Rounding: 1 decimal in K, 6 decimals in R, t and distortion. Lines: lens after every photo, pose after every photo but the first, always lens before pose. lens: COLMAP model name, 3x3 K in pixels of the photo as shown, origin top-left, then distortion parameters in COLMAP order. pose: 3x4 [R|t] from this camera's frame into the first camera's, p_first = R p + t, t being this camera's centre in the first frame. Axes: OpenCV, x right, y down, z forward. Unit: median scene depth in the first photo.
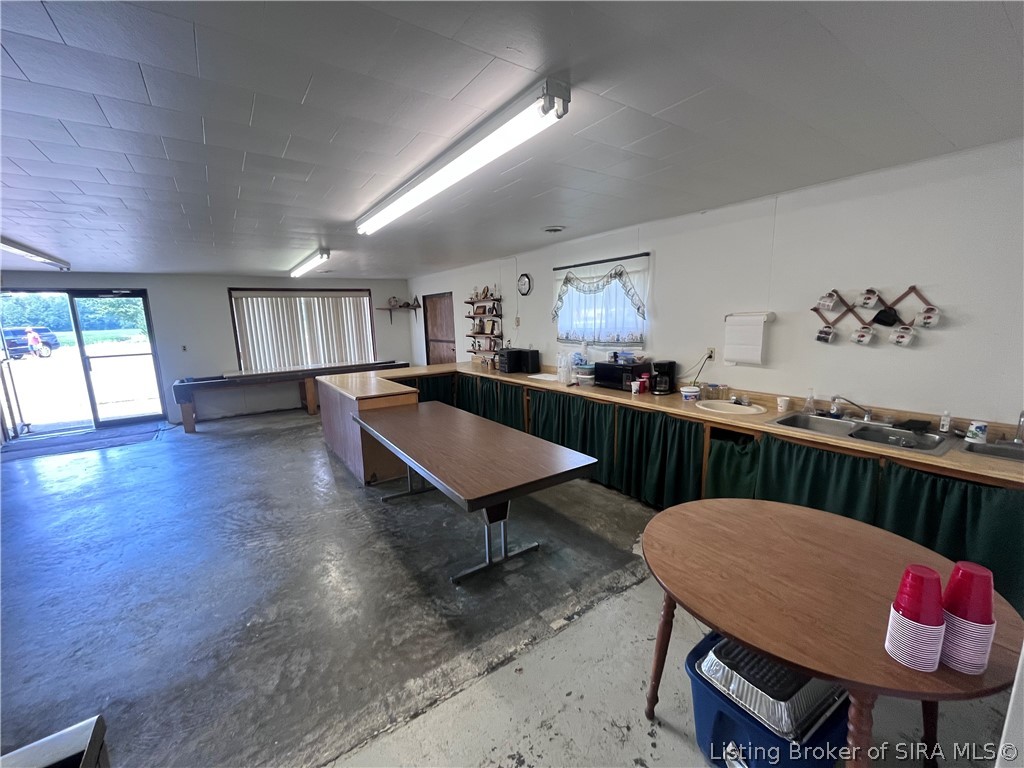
lens RADIAL K [[413.5, 0, 509.7], [0, 413.5, 388.0], [0, 0, 1]] dist [-0.002035, 0.000143]
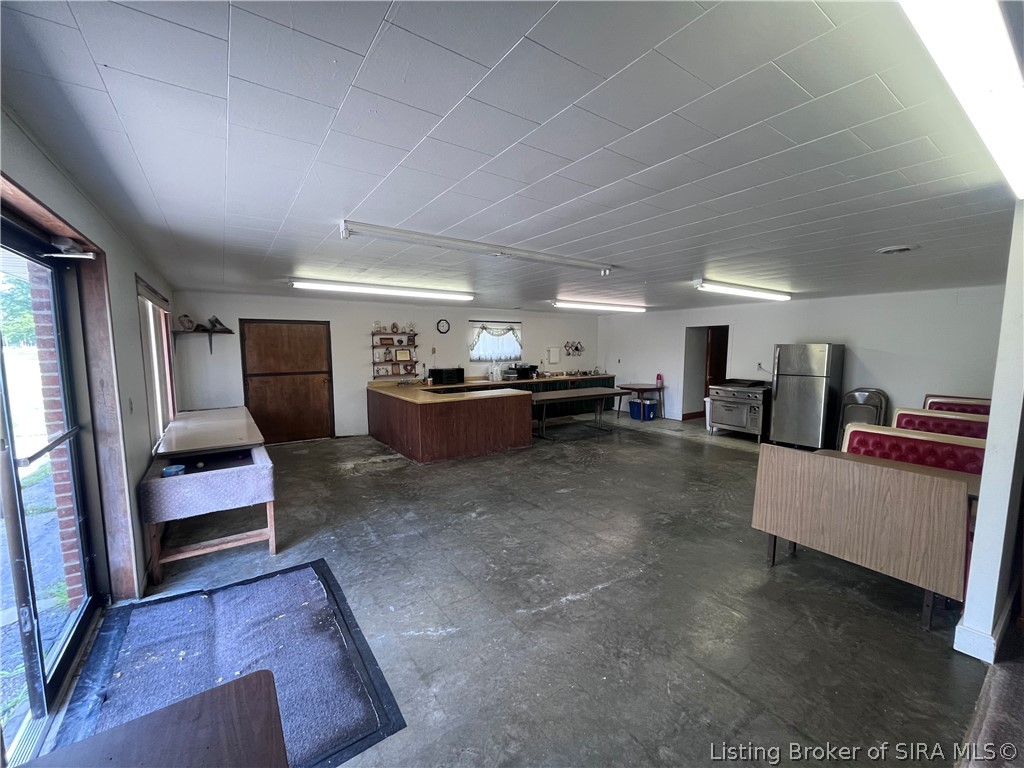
lens RADIAL K [[413.5, 0, 512.1], [0, 413.5, 389.6], [0, 0, 1]] dist [-0.002035, 0.000143]
pose [[-0.003319, -0.079288, 0.996846, -1.443030], [0.174780, 0.981462, 0.078646, -0.093224], [-0.984602, 0.174490, 0.010601, 0.742992]]
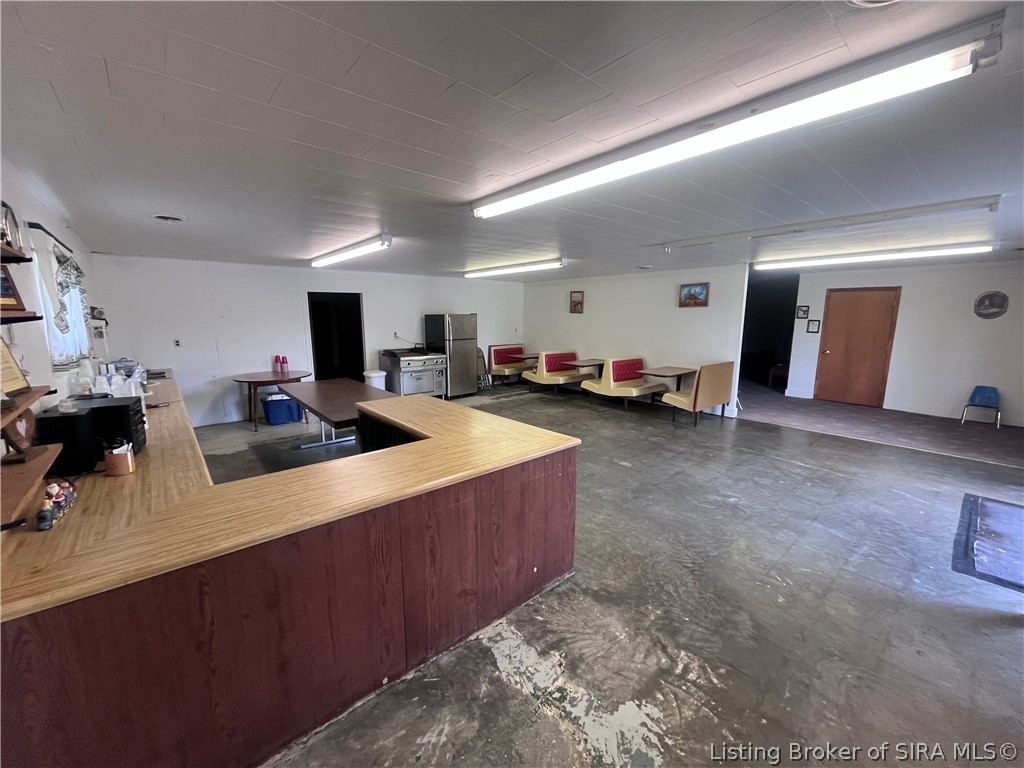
lens RADIAL K [[413.5, 0, 511.9], [0, 413.5, 387.0], [0, 0, 1]] dist [-0.002035, 0.000143]
pose [[-0.994272, 0.047090, -0.095942, -0.346741], [0.011531, 0.939724, 0.341738, -0.232315], [0.106252, 0.338675, -0.934885, 1.368427]]
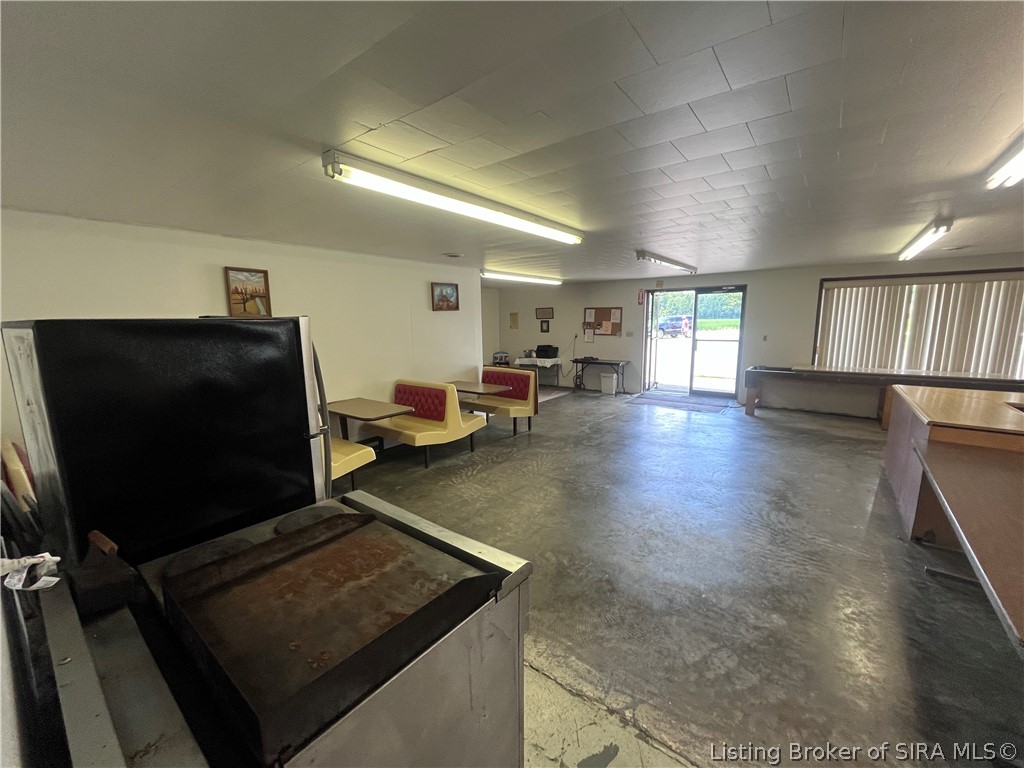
lens RADIAL K [[413.5, 0, 512.8], [0, 413.5, 388.3], [0, 0, 1]] dist [-0.002035, 0.000143]
pose [[0.308225, 0.181597, -0.933820, 0.050063], [-0.161650, 0.977334, 0.136704, -0.010416], [0.937479, 0.108816, 0.330594, 0.045162]]
